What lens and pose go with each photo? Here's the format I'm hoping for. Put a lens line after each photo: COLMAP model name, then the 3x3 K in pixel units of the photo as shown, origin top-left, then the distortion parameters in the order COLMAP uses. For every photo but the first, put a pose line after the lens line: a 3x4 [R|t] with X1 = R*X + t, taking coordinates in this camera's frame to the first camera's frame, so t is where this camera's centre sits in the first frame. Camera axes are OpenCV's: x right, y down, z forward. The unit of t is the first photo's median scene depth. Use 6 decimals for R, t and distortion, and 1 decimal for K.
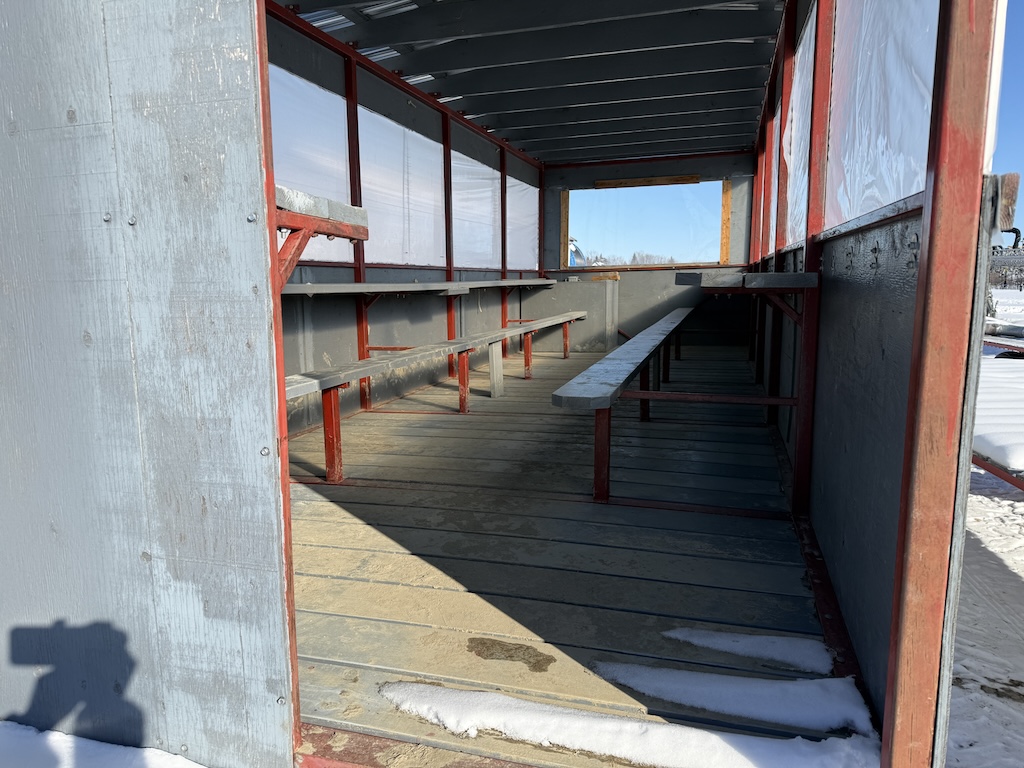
lens RADIAL K [[708.0, 0, 512.0], [0, 708.0, 384.0], [0, 0, 1]] dist [0.061483, -0.070003]
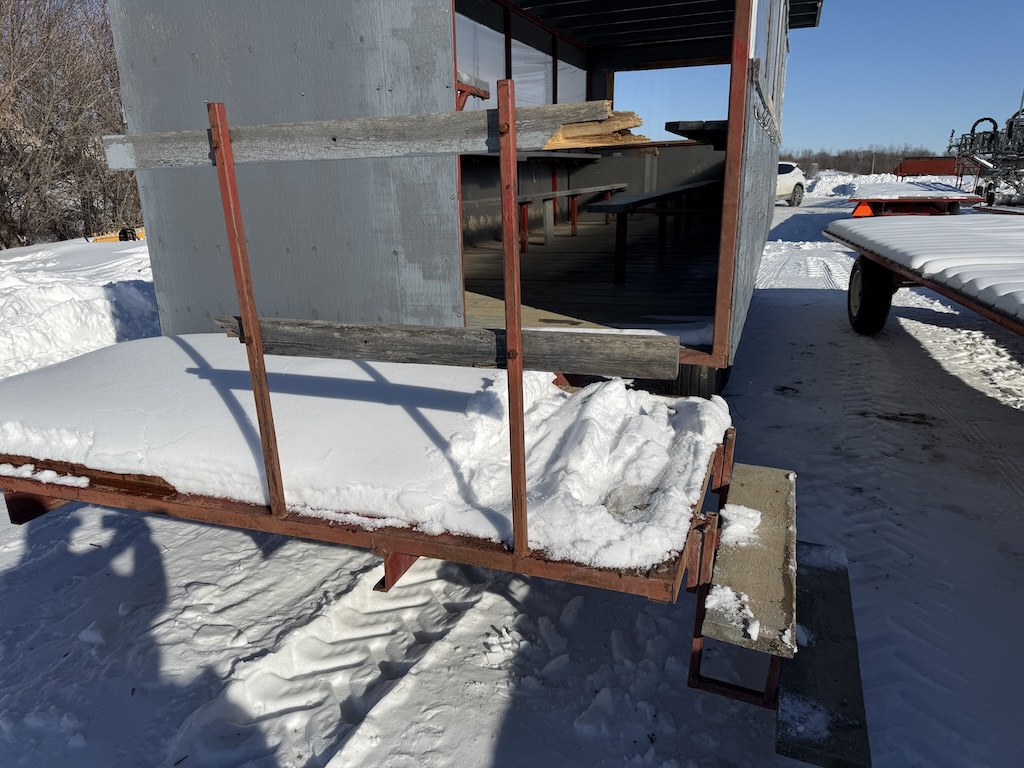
lens RADIAL K [[717.8, 0, 512.0], [0, 717.8, 384.0], [0, 0, 1]] dist [0.110545, -0.203456]
pose [[0.997844, 0.004190, -0.065501, -0.008730], [0.004719, 0.990798, 0.135267, 0.345139], [0.065465, -0.135285, 0.988642, -1.221696]]
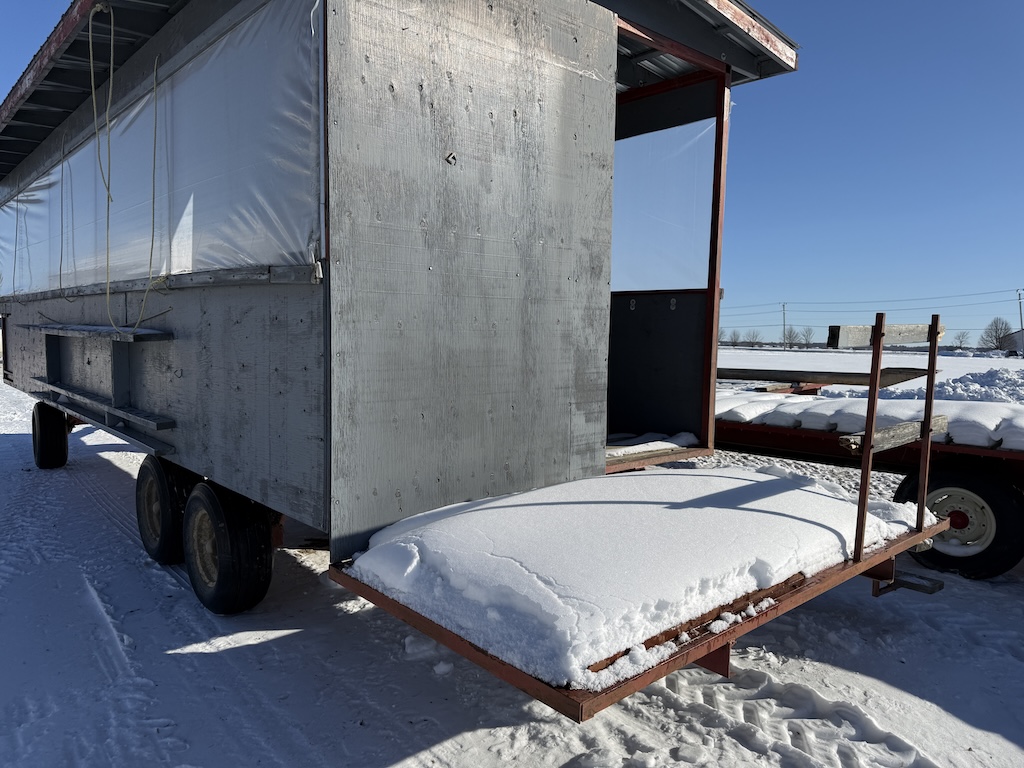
lens RADIAL K [[717.8, 0, 512.0], [0, 717.8, 384.0], [0, 0, 1]] dist [0.110545, -0.203456]
pose [[0.520348, -0.056588, 0.852077, -2.931018], [0.104589, 0.994513, 0.002176, 0.139813], [-0.847525, 0.087985, 0.523412, -0.227244]]
